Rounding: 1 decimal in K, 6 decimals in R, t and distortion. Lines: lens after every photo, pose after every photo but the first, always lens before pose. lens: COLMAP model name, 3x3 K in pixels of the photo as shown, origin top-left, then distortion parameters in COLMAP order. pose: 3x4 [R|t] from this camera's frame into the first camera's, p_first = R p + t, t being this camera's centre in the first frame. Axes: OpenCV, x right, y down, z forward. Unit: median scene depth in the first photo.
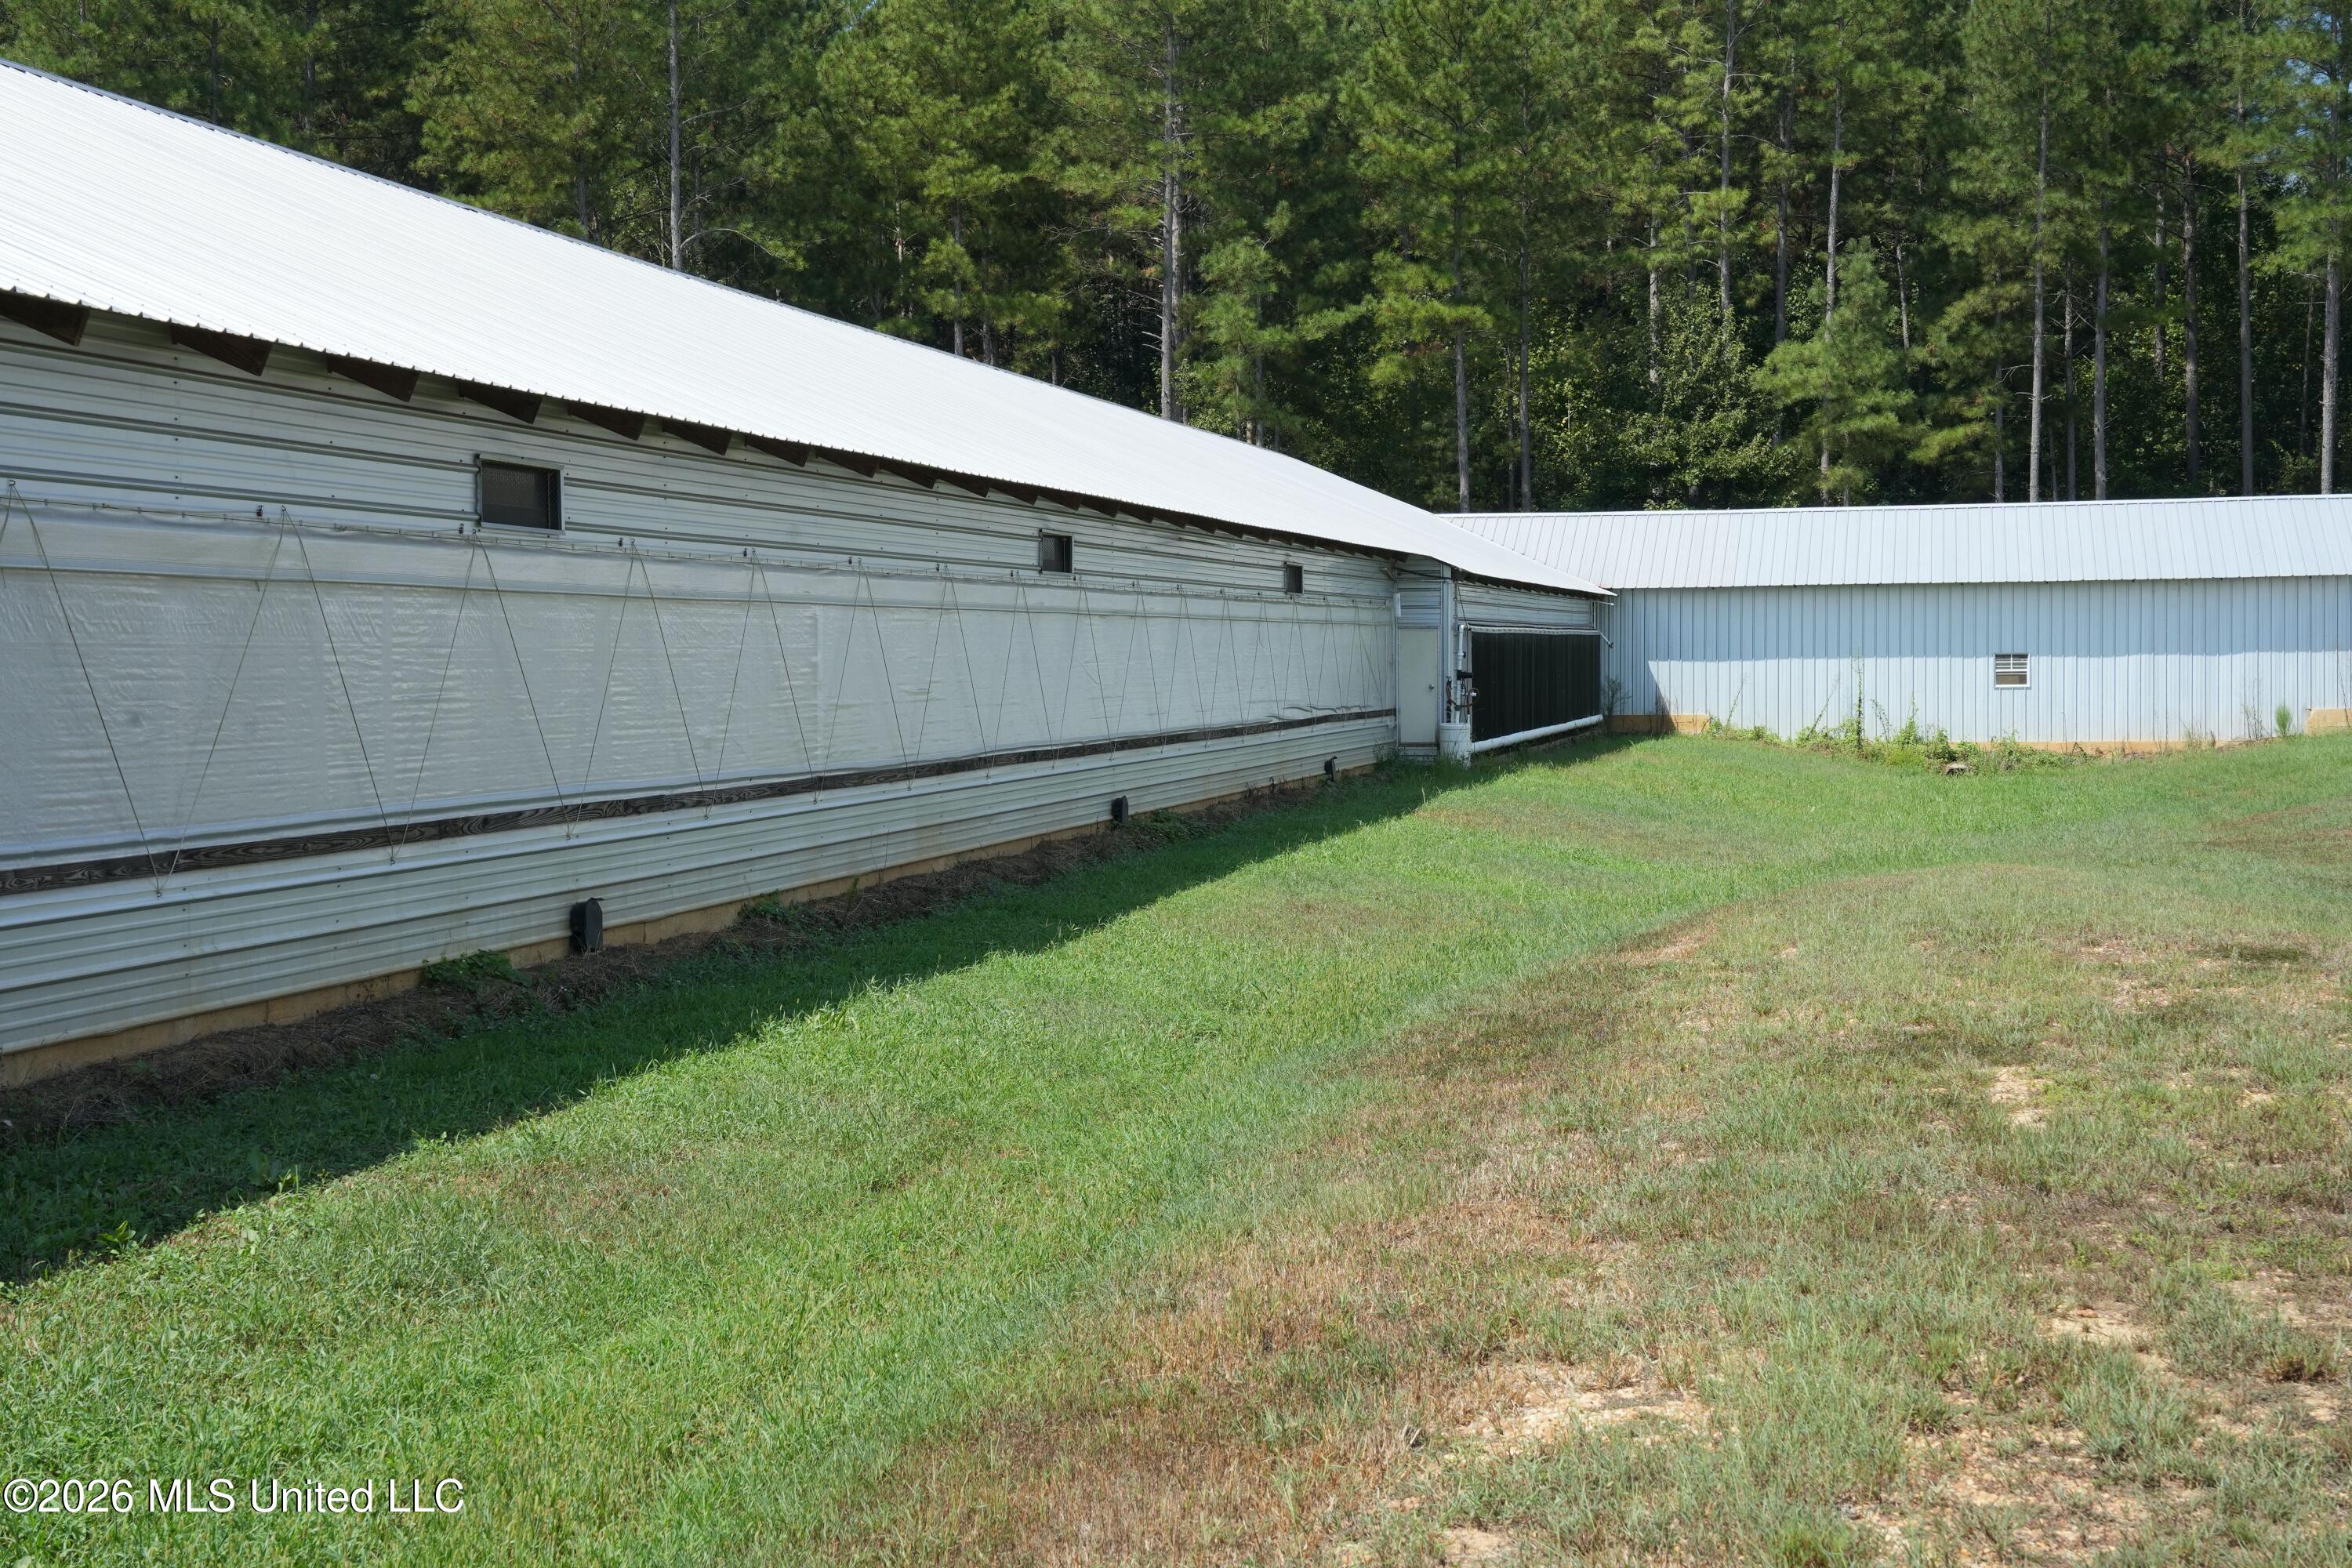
lens RADIAL K [[4003.7, 0, 1160.5], [0, 4003.7, 794.8], [0, 0, 1]] dist [0.236240, 0.000000]
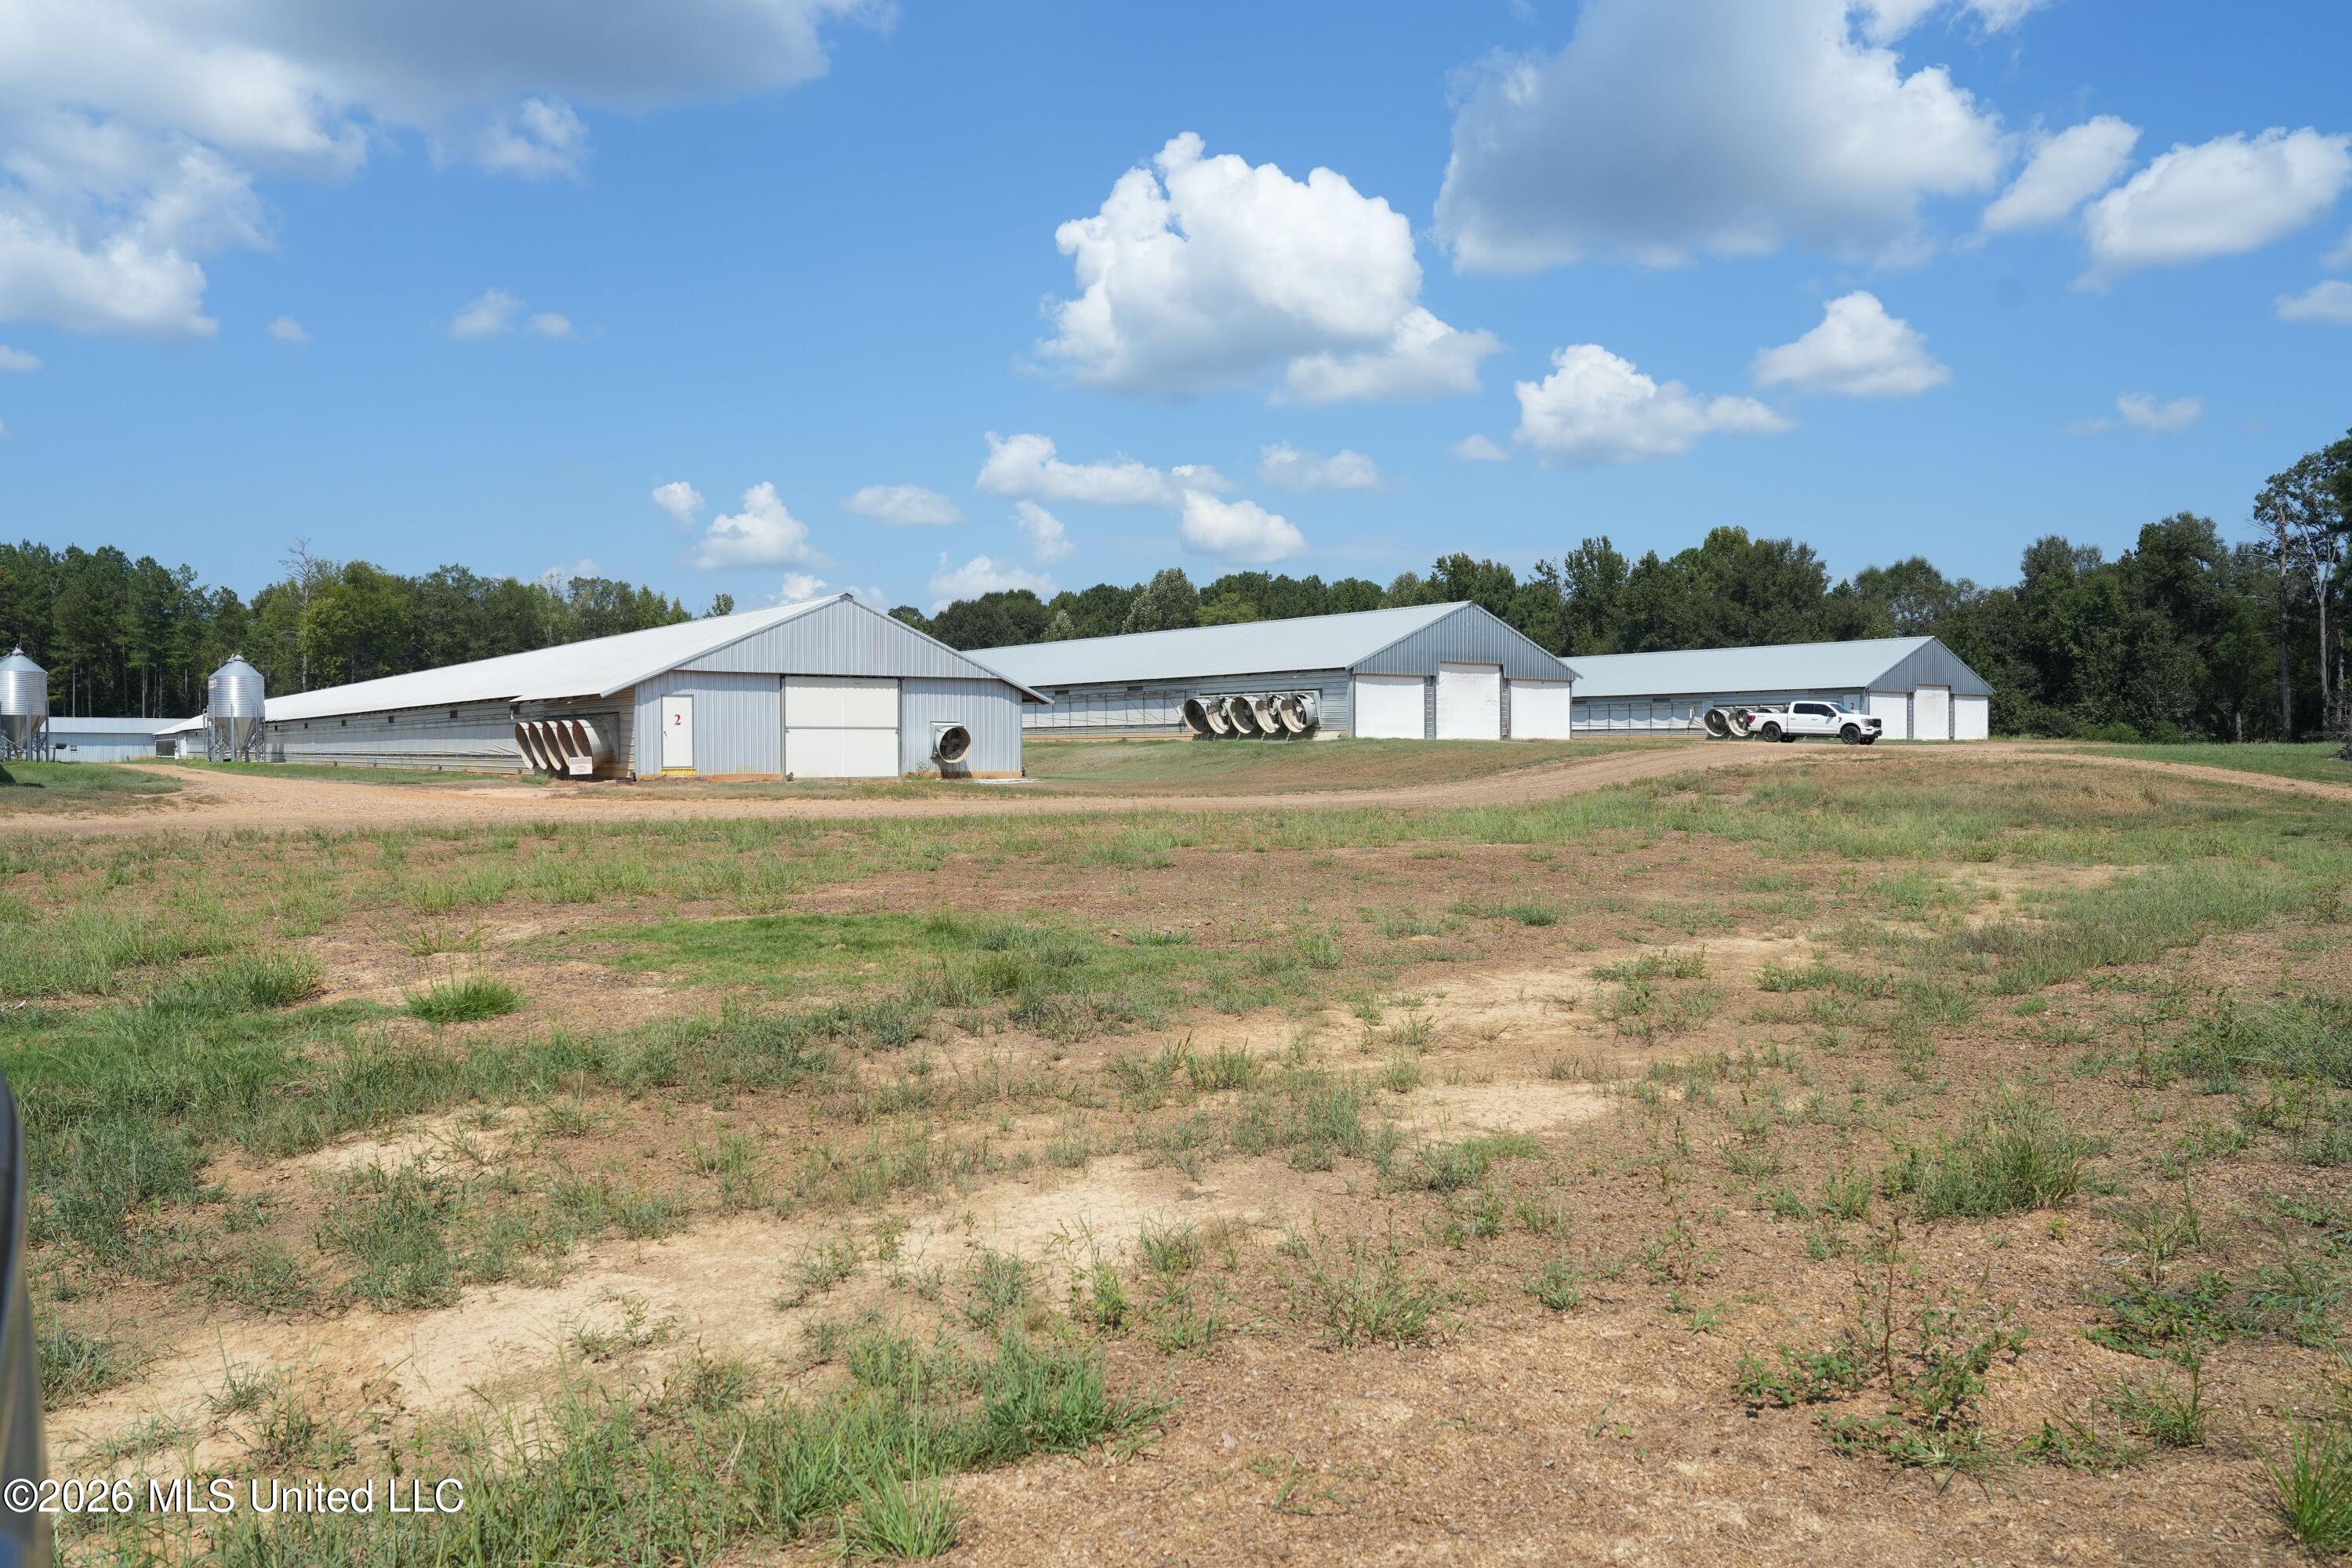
lens RADIAL K [[1672.4, 0, 1185.6], [0, 1672.4, 796.2], [0, 0, 1]] dist [-0.029757, 0.004980]
pose [[0.685816, -0.010141, 0.727704, -0.275292], [0.019073, 0.999810, -0.004042, 0.050494], [-0.727525, 0.016652, 0.685879, -1.163091]]
